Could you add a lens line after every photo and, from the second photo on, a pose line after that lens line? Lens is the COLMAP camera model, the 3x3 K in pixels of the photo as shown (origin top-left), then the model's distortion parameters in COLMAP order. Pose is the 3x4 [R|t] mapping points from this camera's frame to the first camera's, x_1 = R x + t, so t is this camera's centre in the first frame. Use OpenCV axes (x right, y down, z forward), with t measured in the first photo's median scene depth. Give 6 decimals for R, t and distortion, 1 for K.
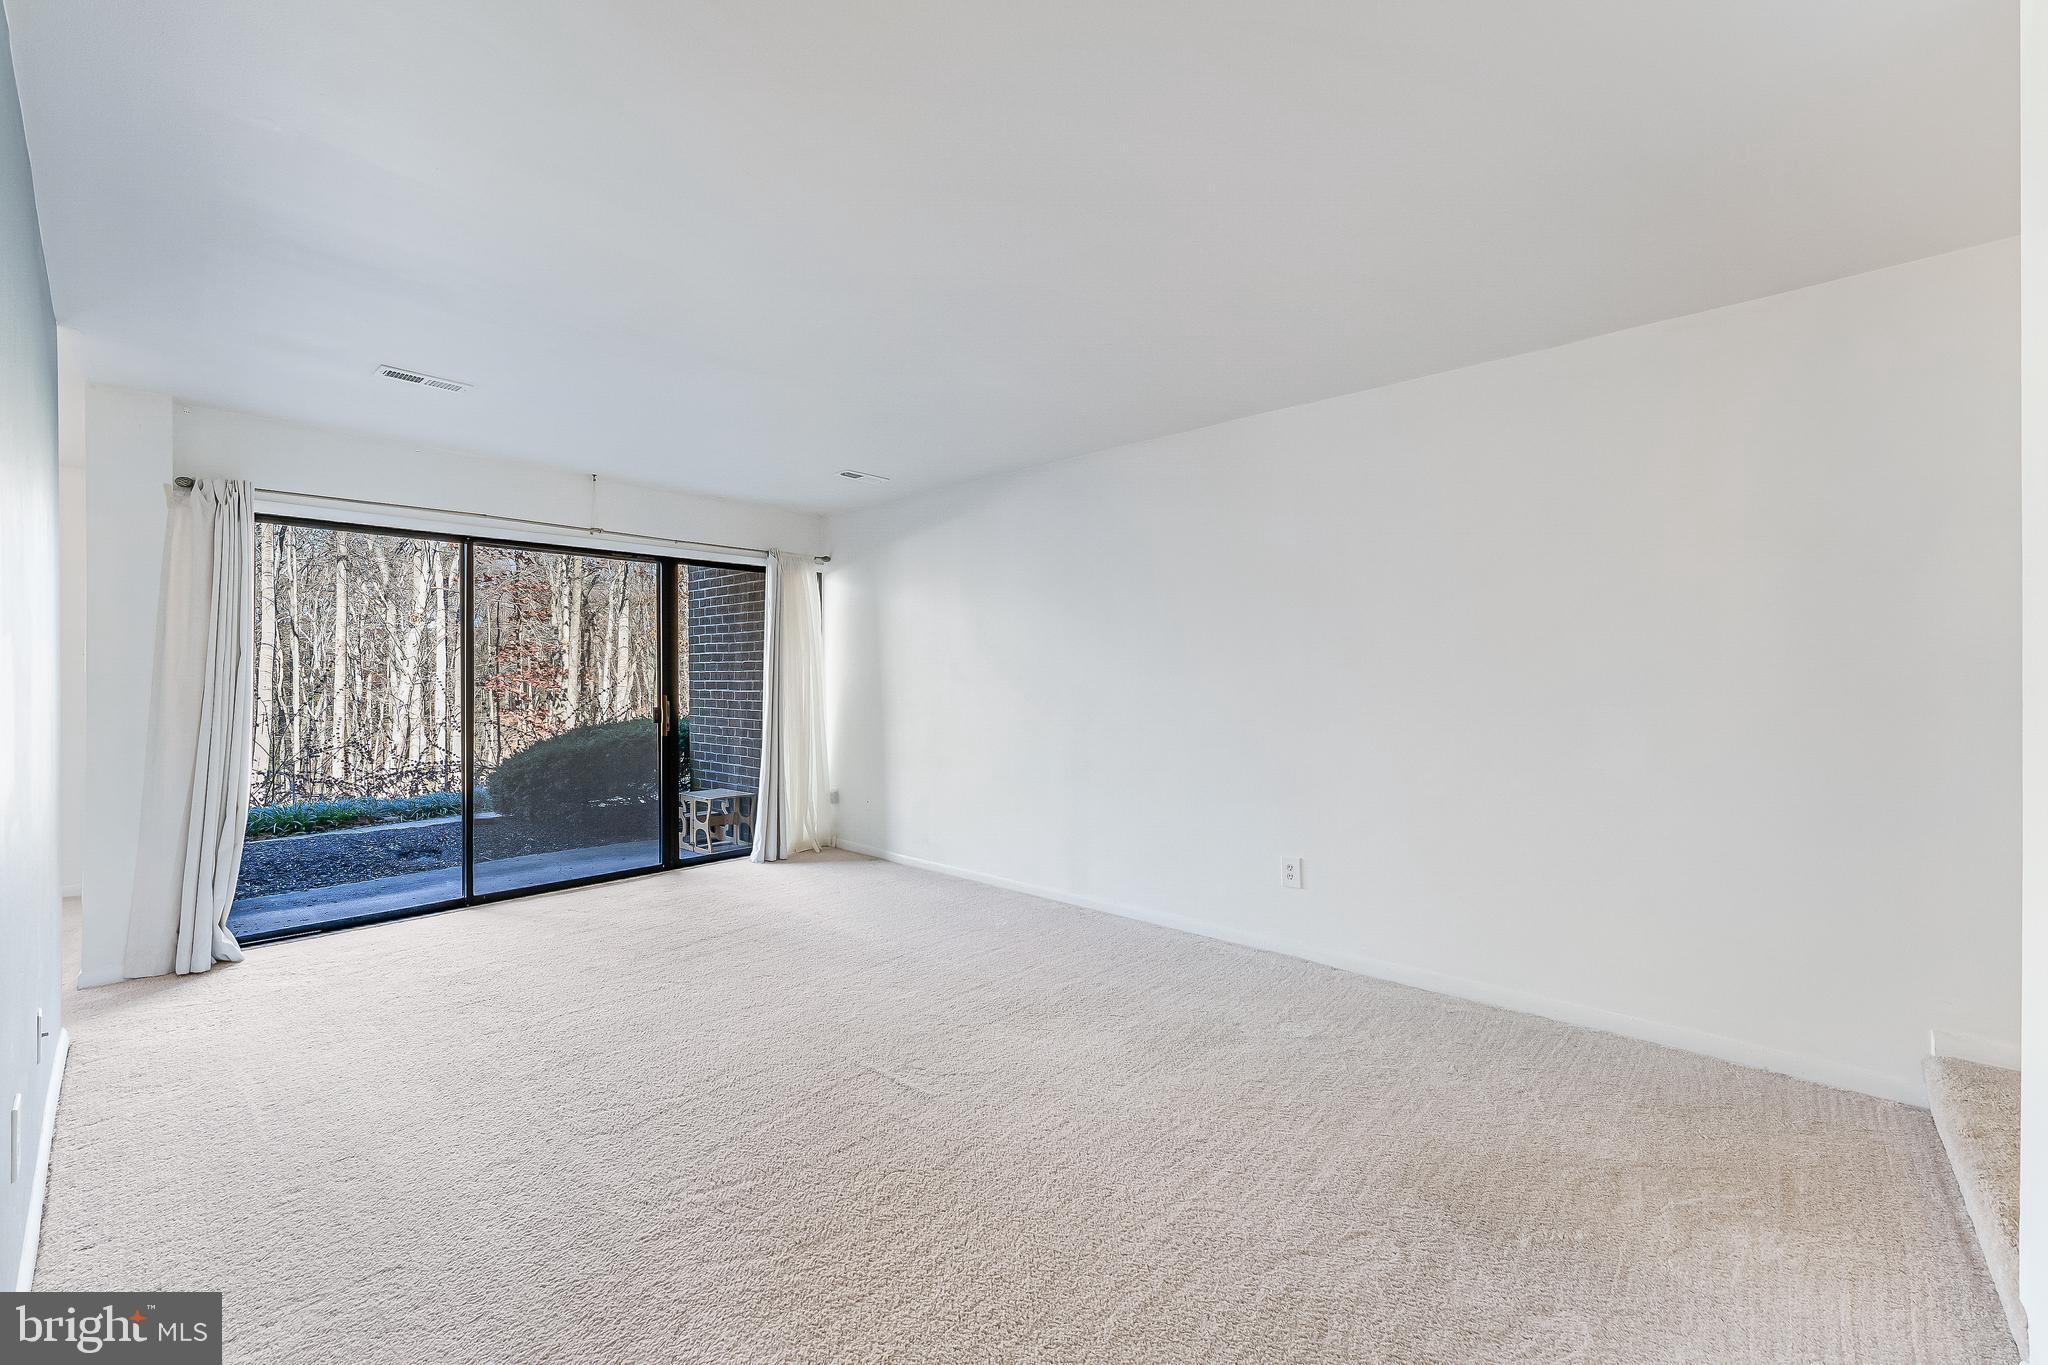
lens RADIAL K [[832.4, 0, 1032.3], [0, 832.4, 671.7], [0, 0, 1]] dist [-0.000370, 0.001221]
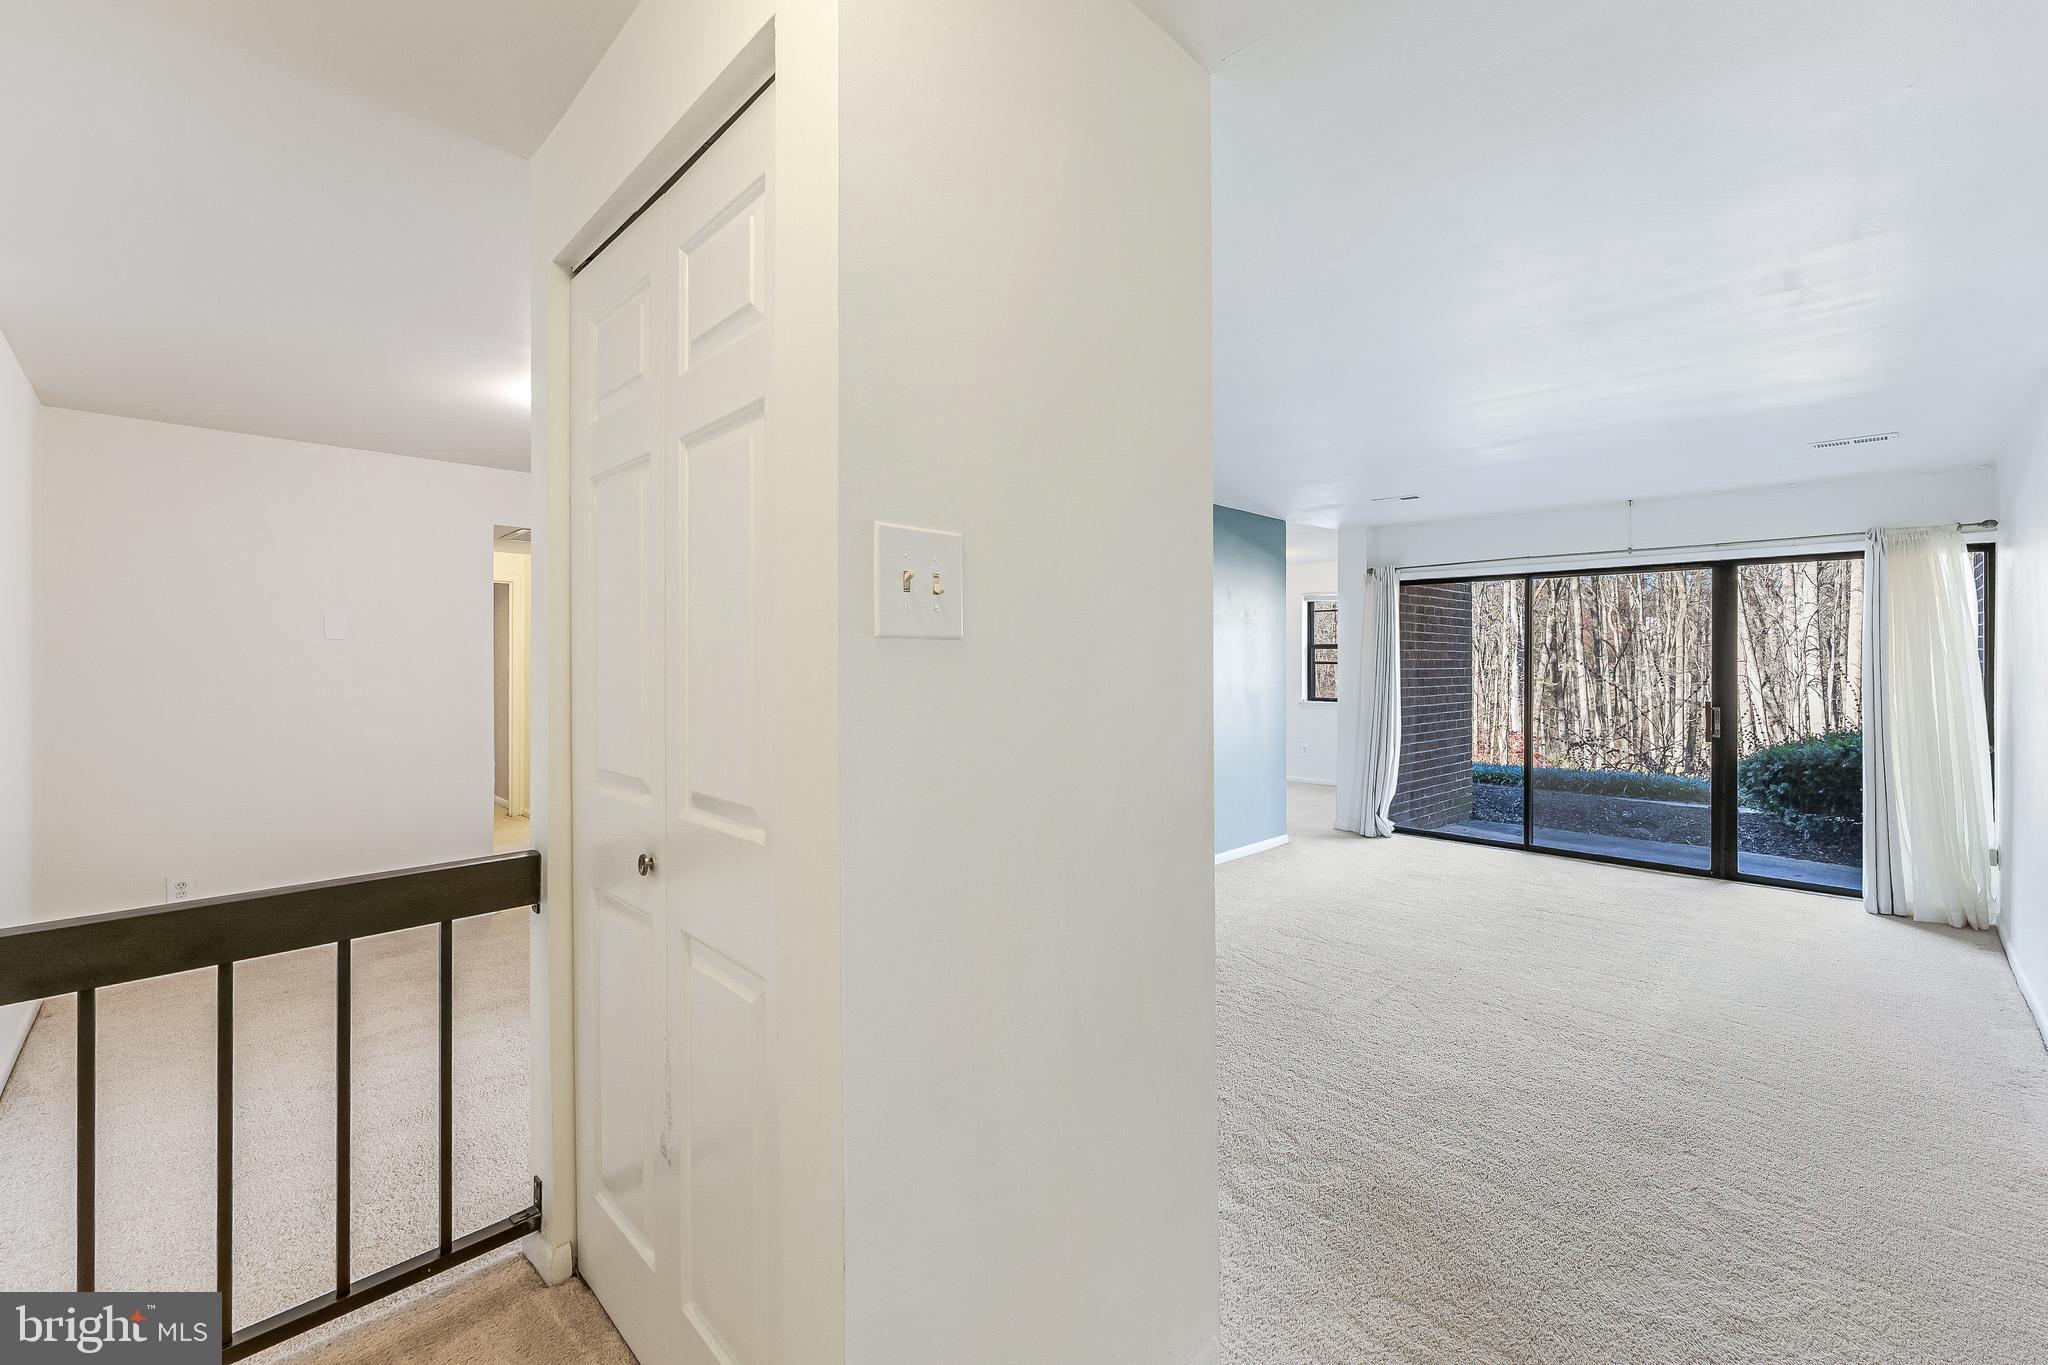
lens RADIAL K [[832.4, 0, 1038.9], [0, 832.4, 663.4], [0, 0, 1]] dist [-0.000370, 0.001221]
pose [[-0.053667, 0.008207, -0.998525, 0.825858], [0.003358, 0.999962, 0.008038, -0.038453], [0.998553, -0.002922, -0.053693, 0.349955]]
